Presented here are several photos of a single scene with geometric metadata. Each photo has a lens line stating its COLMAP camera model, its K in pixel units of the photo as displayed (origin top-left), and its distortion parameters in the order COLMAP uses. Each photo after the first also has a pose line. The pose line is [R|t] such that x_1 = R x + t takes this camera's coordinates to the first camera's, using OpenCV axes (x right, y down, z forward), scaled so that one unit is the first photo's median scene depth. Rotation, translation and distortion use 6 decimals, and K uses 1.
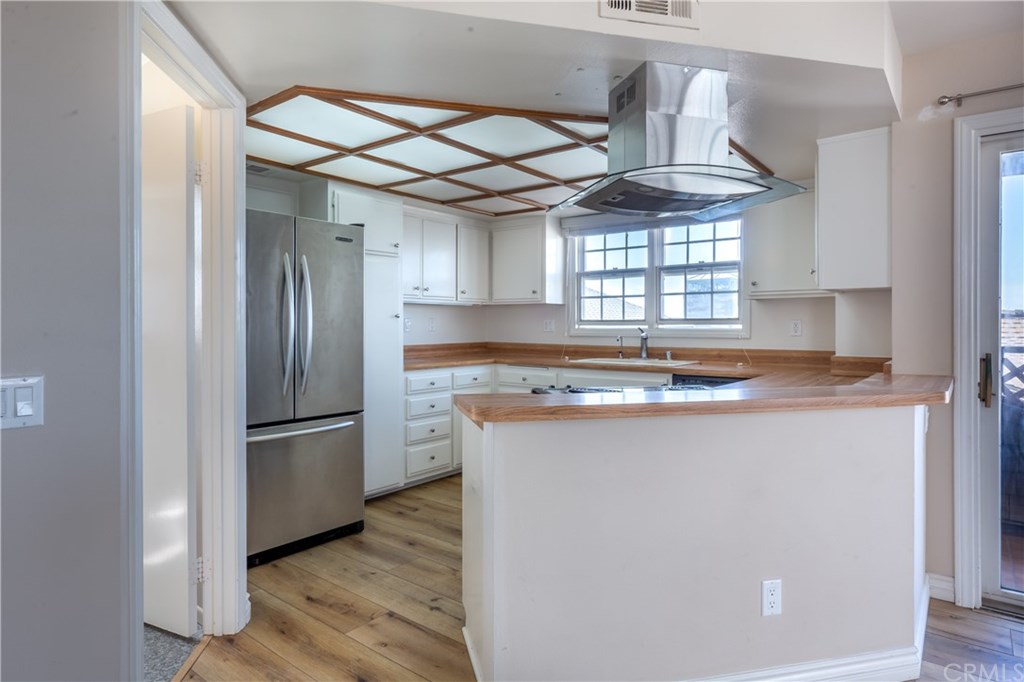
lens RADIAL K [[585.5, 0, 514.4], [0, 585.5, 327.6], [0, 0, 1]] dist [-0.002099, -0.000918]
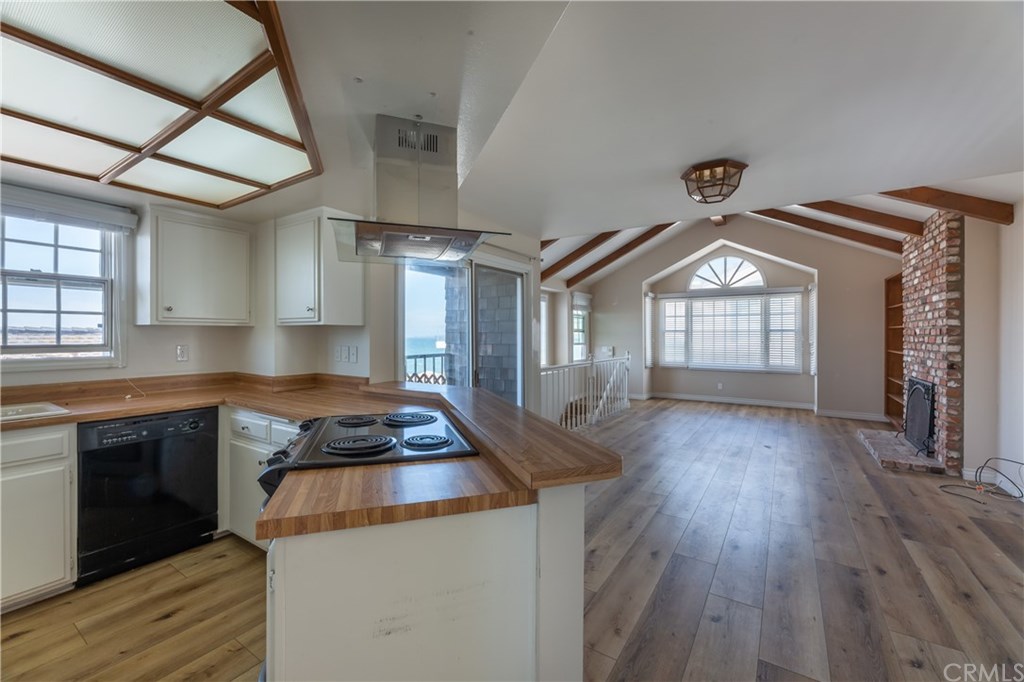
lens RADIAL K [[427.1, 0, 496.7], [0, 427.1, 333.0], [0, 0, 1]] dist [-0.000586, -0.000219]
pose [[-0.082443, 0.007435, 0.996568, -0.261152], [0.005780, 0.999959, -0.006982, -0.022550], [-0.996579, 0.005184, -0.082483, 0.428790]]
